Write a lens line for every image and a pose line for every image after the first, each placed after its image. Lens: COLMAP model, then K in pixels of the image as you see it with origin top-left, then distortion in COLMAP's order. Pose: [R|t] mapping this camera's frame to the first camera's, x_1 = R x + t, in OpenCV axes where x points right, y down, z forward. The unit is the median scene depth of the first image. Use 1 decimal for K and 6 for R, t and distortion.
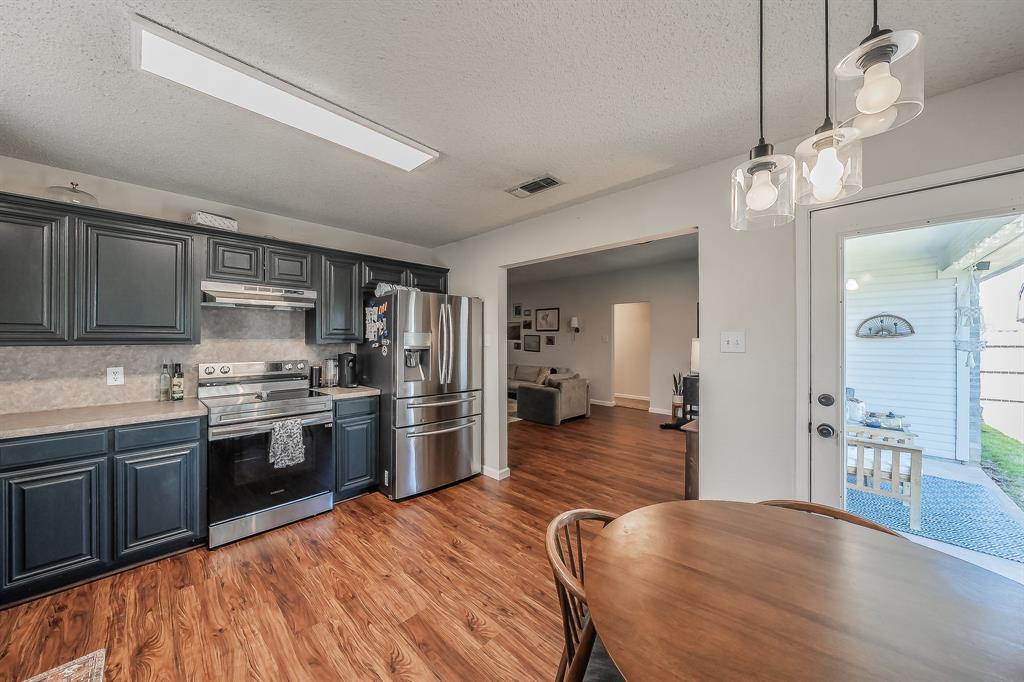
lens RADIAL K [[351.6, 0, 500.6], [0, 351.6, 339.4], [0, 0, 1]] dist [-0.004447, 0.000789]
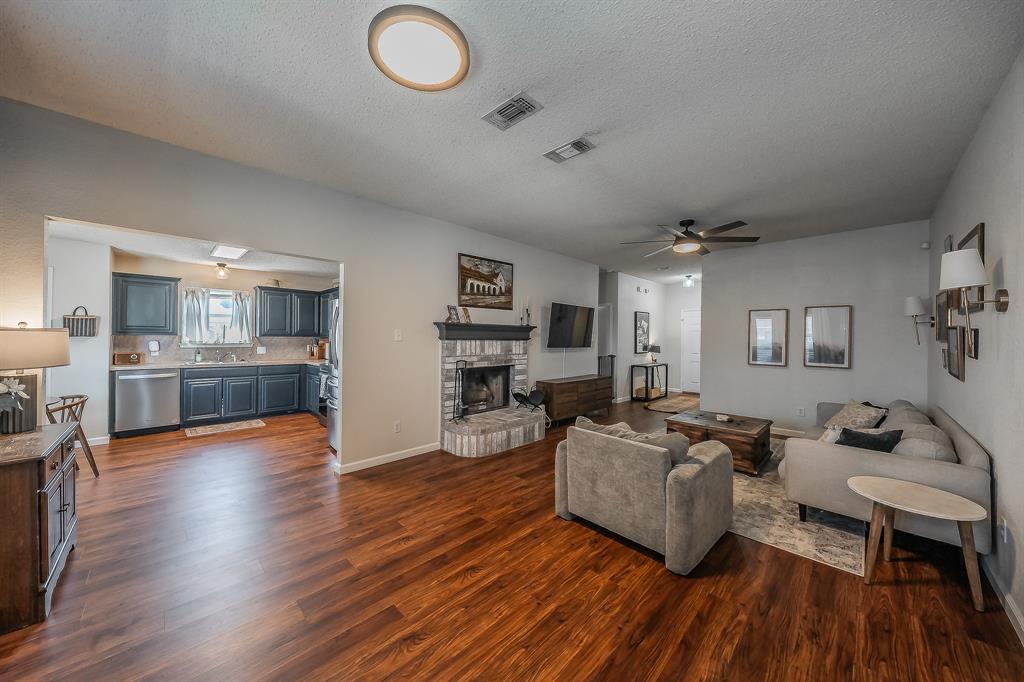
lens RADIAL K [[360.8, 0, 511.4], [0, 360.8, 335.4], [0, 0, 1]] dist [-0.002468, -0.000116]
pose [[-0.002463, -0.006766, -0.999974, 1.415665], [-0.009616, 0.999931, -0.006742, 0.009455], [0.999951, 0.009599, -0.002528, 2.043400]]
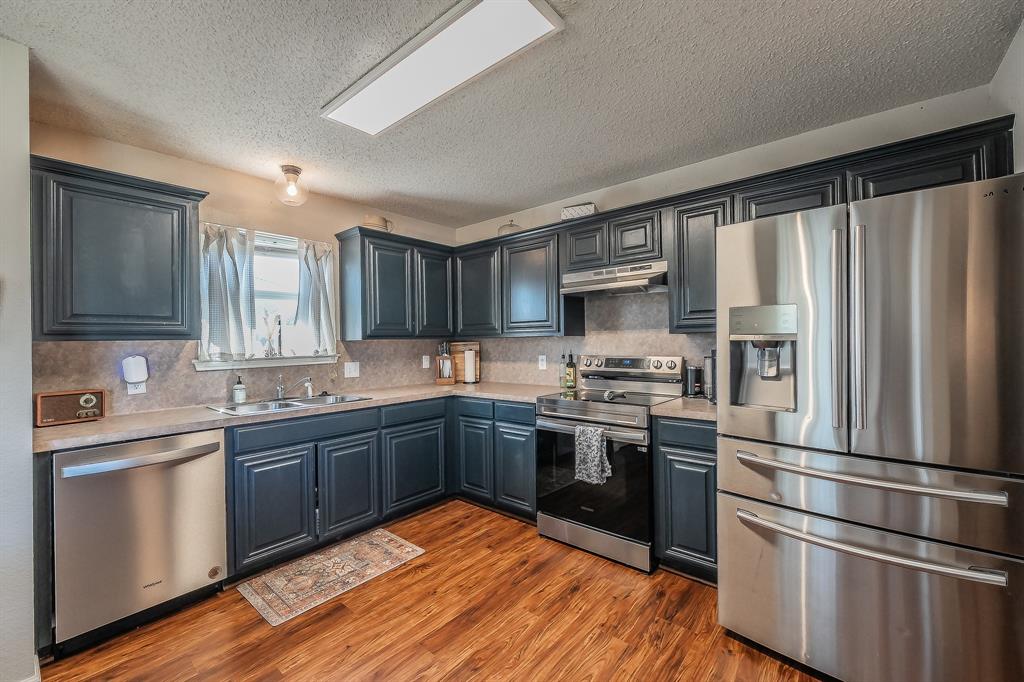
lens RADIAL K [[411.9, 0, 513.3], [0, 411.9, 338.7], [0, 0, 1]] dist [-0.001894, -0.003043]
pose [[0.093971, -0.009589, -0.995529, 0.336633], [0.014879, 0.999855, -0.008226, 0.029416], [0.995464, -0.014039, 0.094100, 0.732625]]
